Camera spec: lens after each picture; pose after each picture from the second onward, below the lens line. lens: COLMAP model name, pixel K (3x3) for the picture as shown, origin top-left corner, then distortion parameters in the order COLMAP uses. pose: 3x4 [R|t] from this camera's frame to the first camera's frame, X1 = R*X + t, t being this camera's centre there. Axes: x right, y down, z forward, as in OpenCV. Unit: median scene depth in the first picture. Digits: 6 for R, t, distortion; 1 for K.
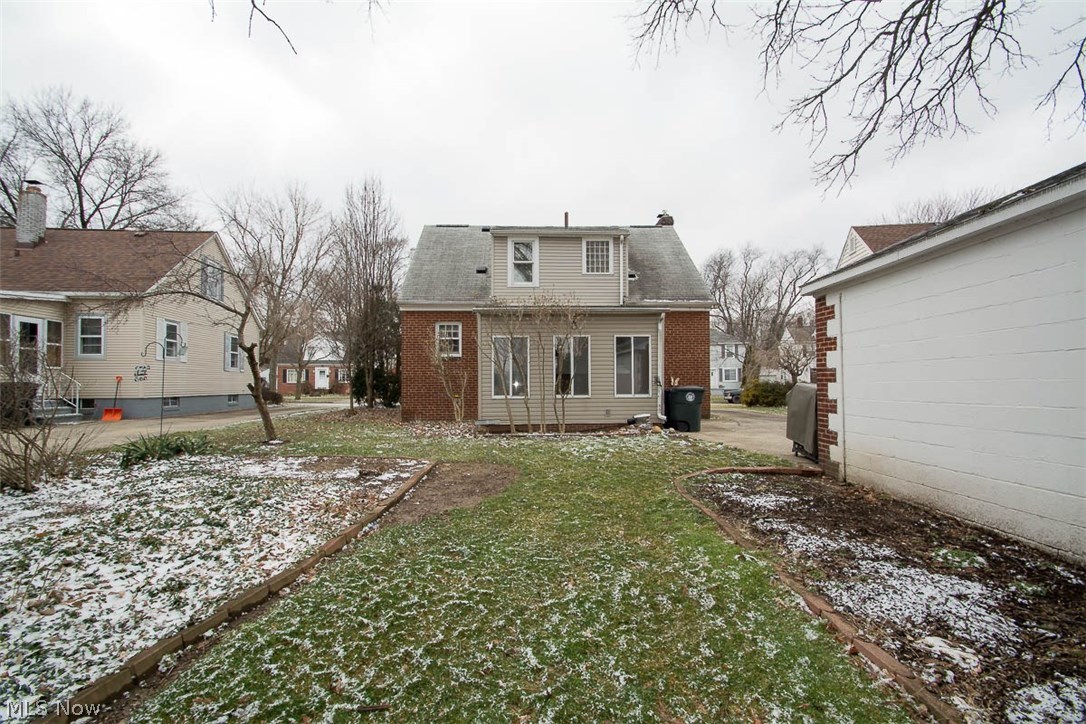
lens RADIAL K [[473.8, 0, 534.5], [0, 473.8, 376.5], [0, 0, 1]] dist [0.010252, -0.014620]
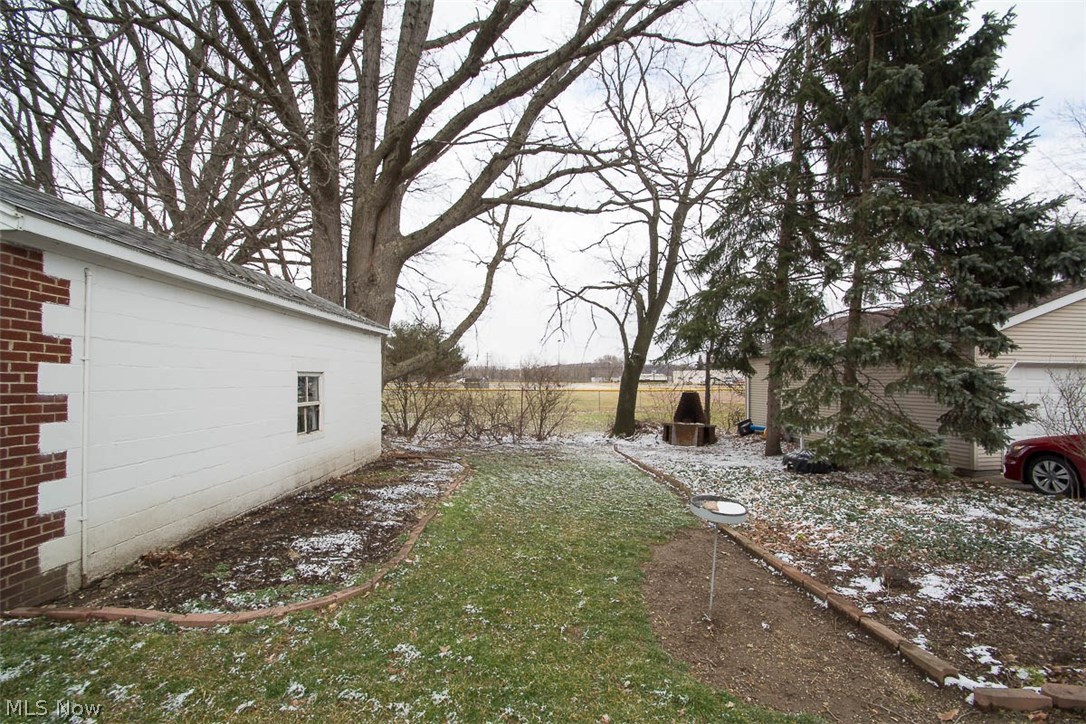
lens RADIAL K [[480.2, 0, 543.0], [0, 480.2, 374.1], [0, 0, 1]] dist [-0.000503, -0.000651]
pose [[-0.997446, 0.002765, -0.071375, 0.118699], [0.005272, 0.999375, -0.034960, -0.019544], [0.071234, -0.035247, -0.996837, 1.584123]]
